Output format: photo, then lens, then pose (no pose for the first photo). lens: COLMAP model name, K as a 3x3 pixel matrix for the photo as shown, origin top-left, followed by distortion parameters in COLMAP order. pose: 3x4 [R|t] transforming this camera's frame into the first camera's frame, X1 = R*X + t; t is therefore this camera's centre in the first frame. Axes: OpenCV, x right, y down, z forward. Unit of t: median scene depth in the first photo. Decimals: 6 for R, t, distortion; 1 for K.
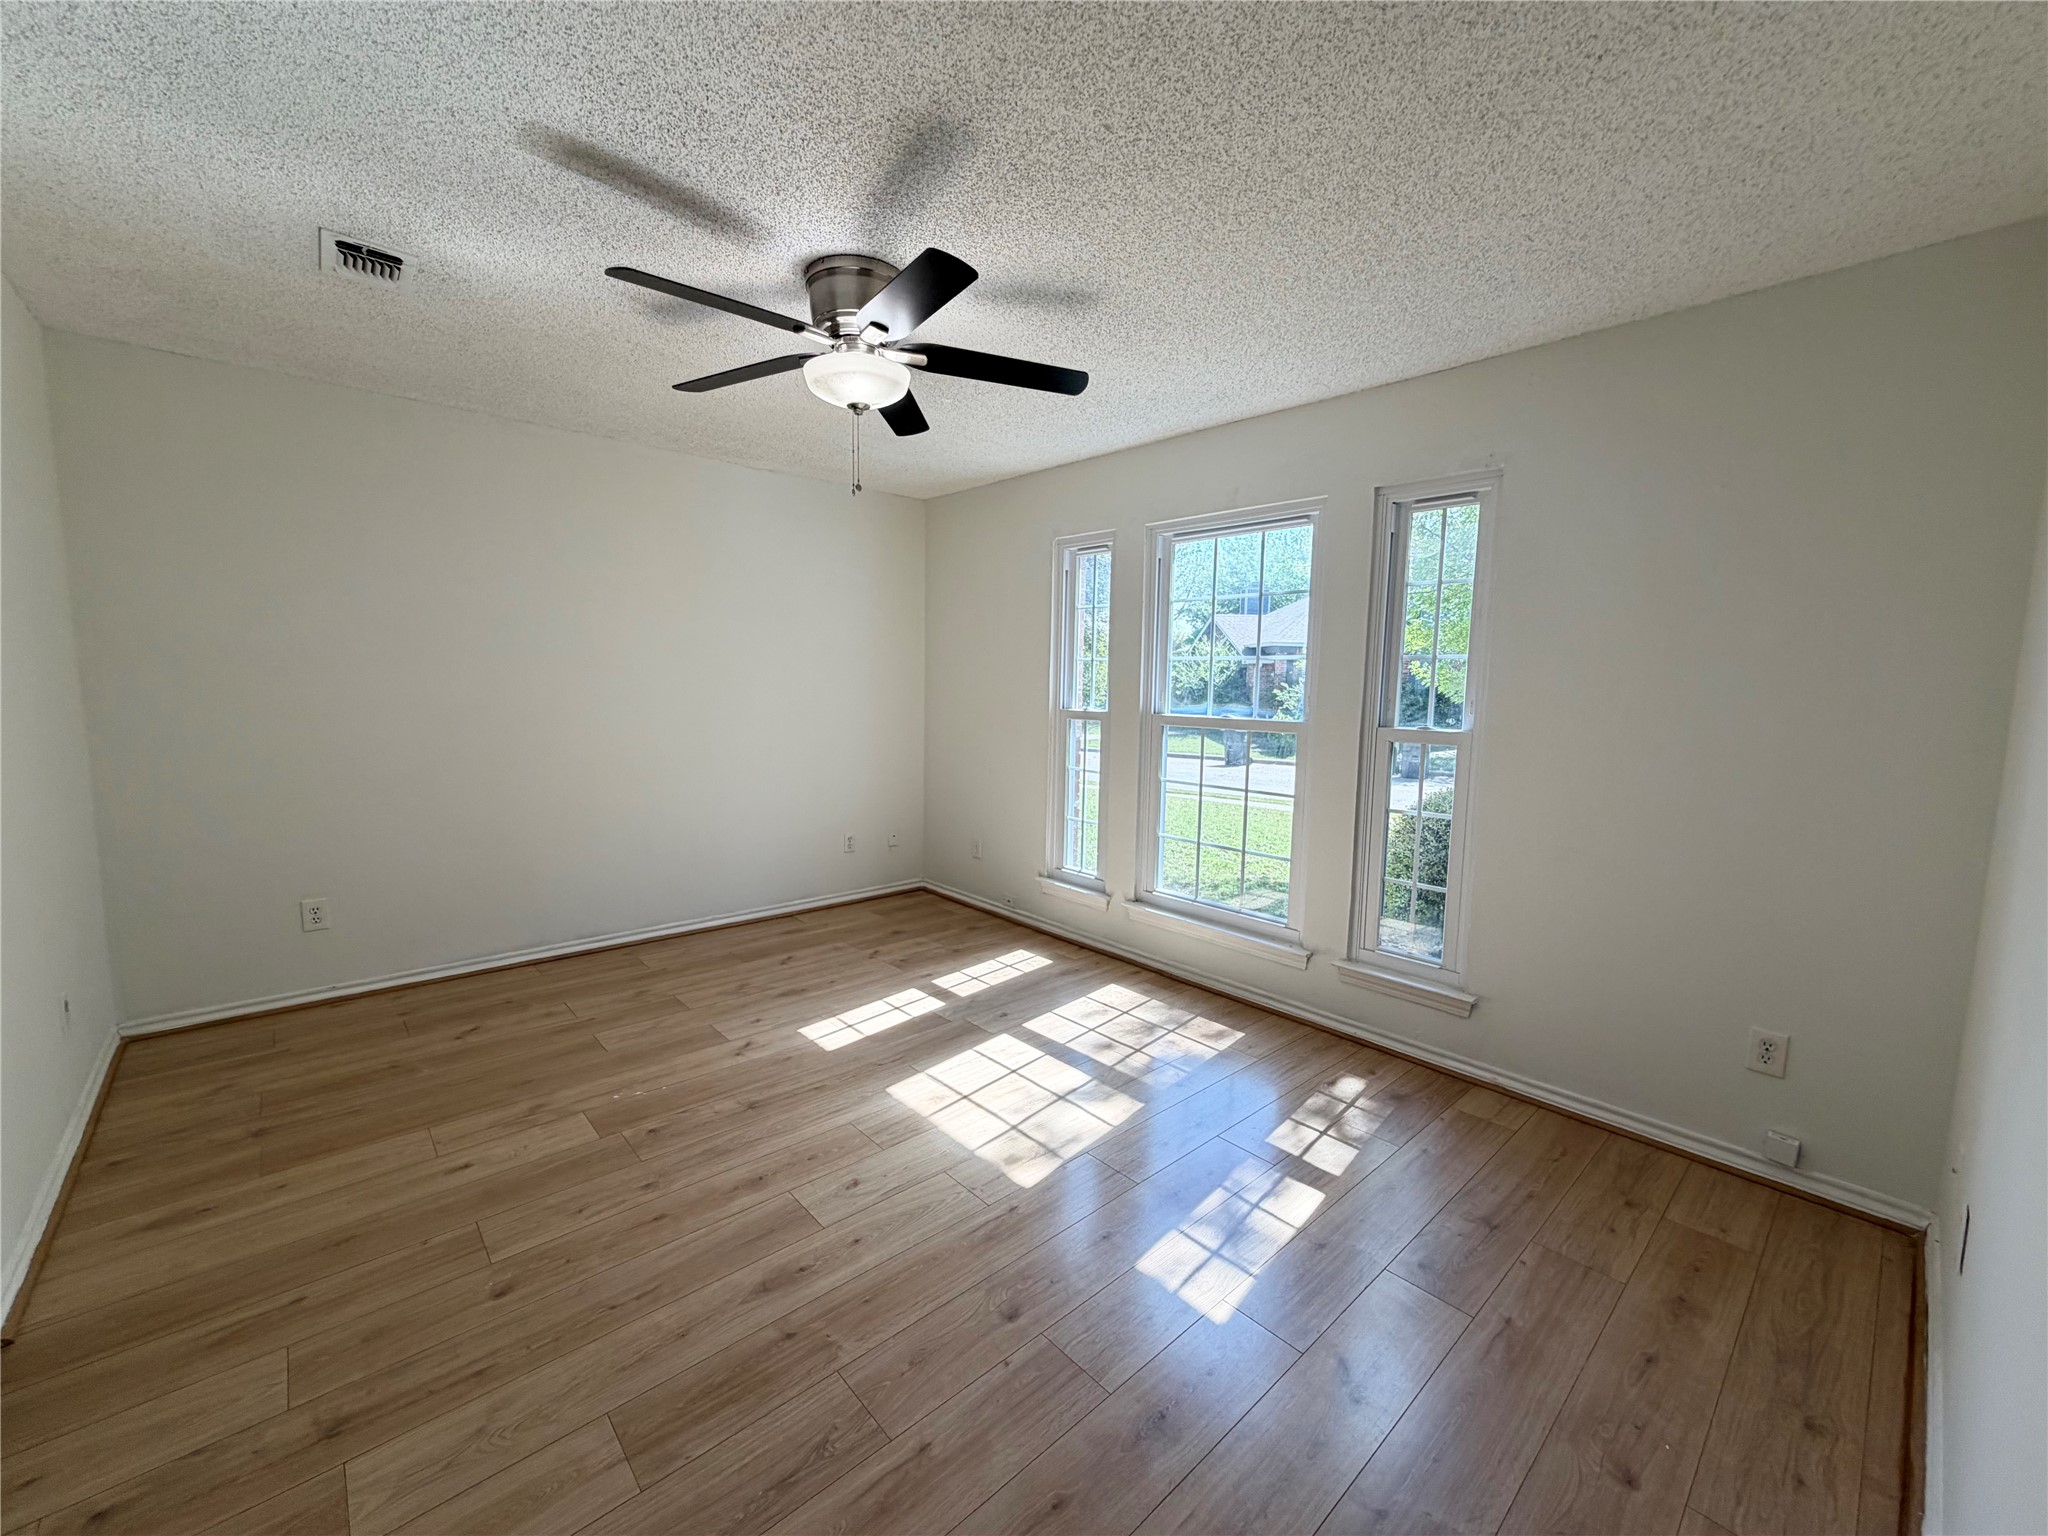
lens RADIAL K [[820.6, 0, 1014.6], [0, 820.6, 760.9], [0, 0, 1]] dist [0.000176, 0.000408]
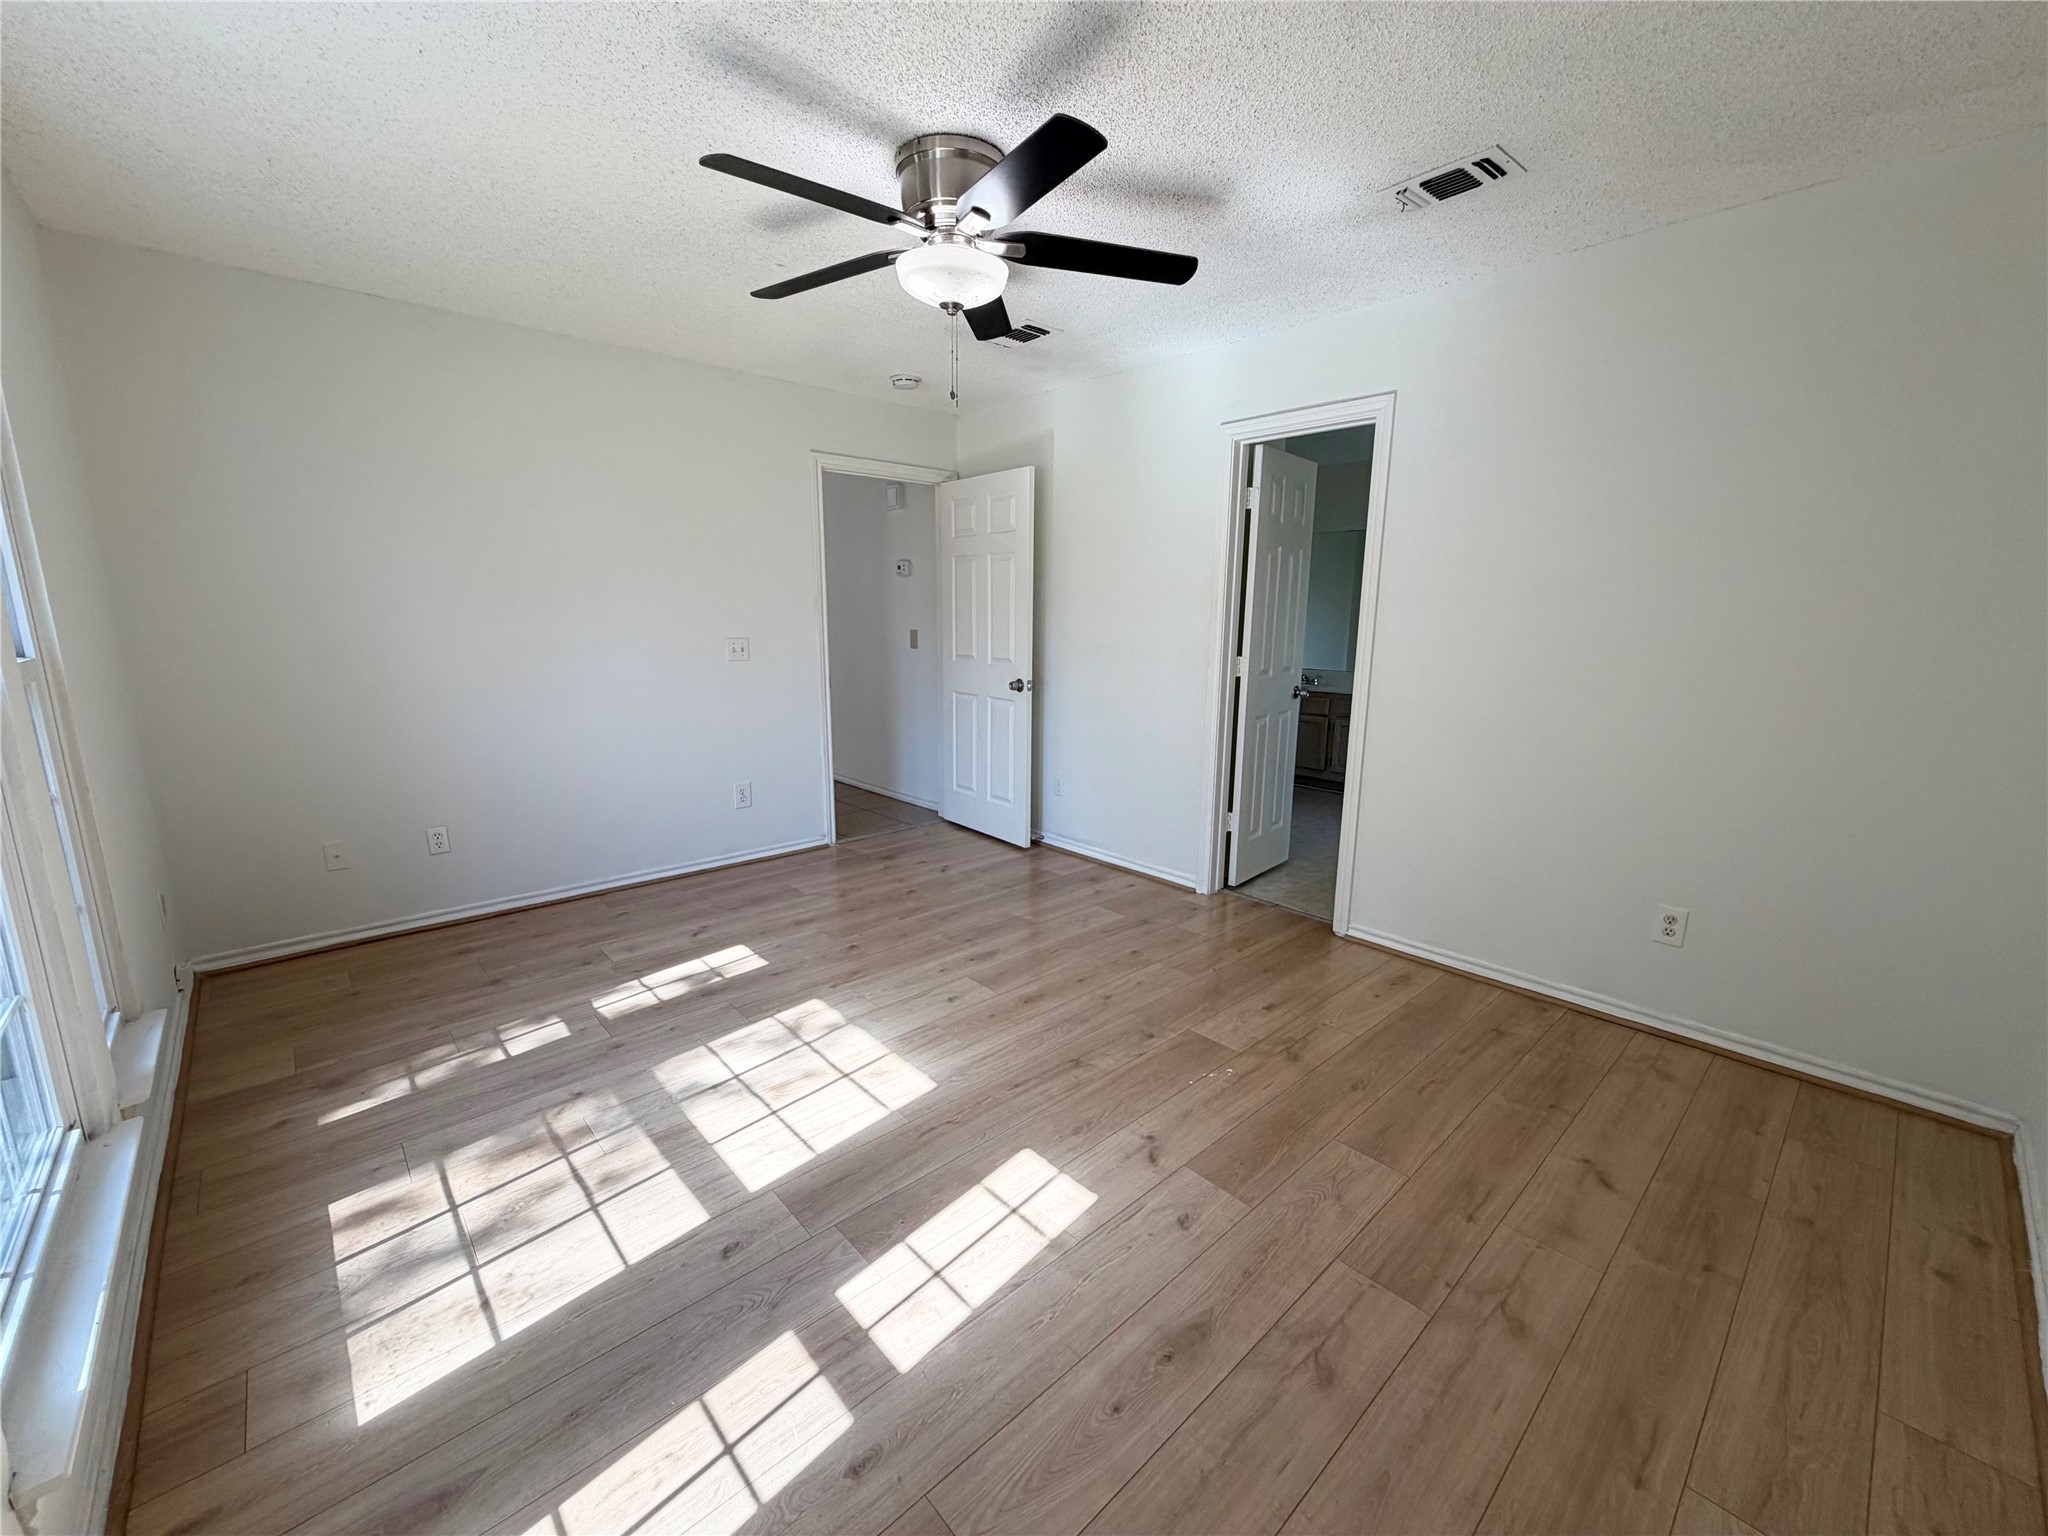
lens RADIAL K [[820.6, 0, 1021.5], [0, 820.6, 770.8], [0, 0, 1]] dist [0.000176, 0.000408]
pose [[-0.999575, -0.023053, -0.017860, -0.192515], [-0.027267, 0.955989, 0.292131, -0.144661], [0.010340, 0.292494, -0.956211, 1.496647]]
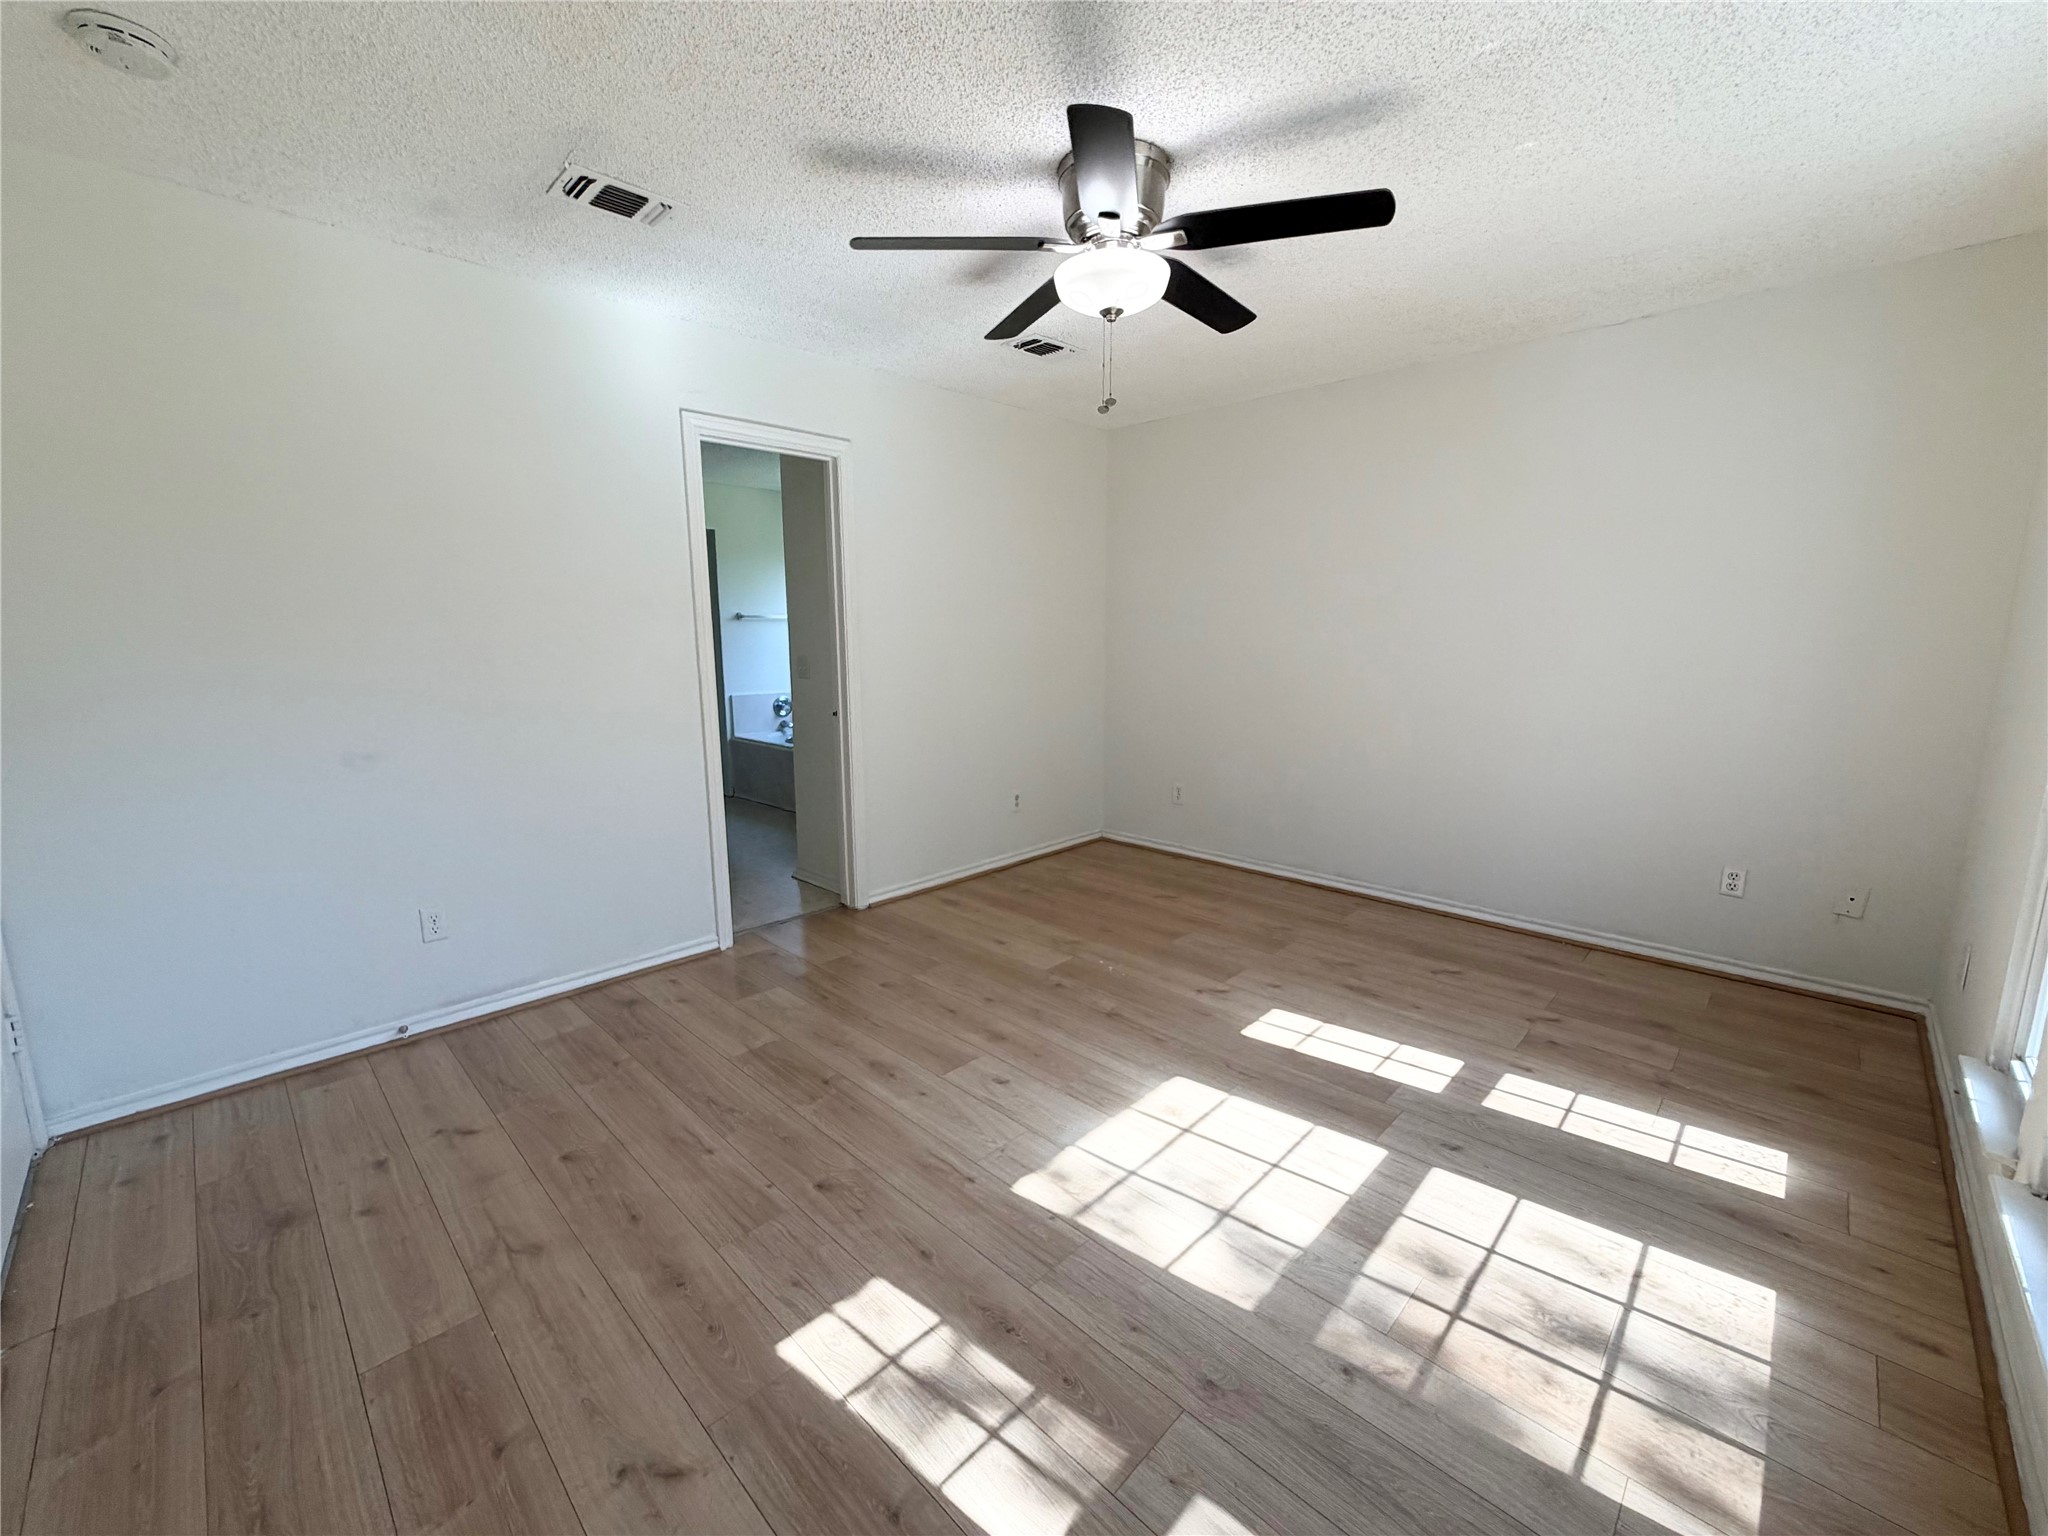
lens RADIAL K [[820.6, 0, 1015.6], [0, 820.6, 769.7], [0, 0, 1]] dist [0.000176, 0.000408]
pose [[0.063388, 0.149455, -0.986735, 0.574009], [-0.094278, 0.985198, 0.143166, -0.033857], [0.993526, 0.083952, 0.076540, 0.634025]]
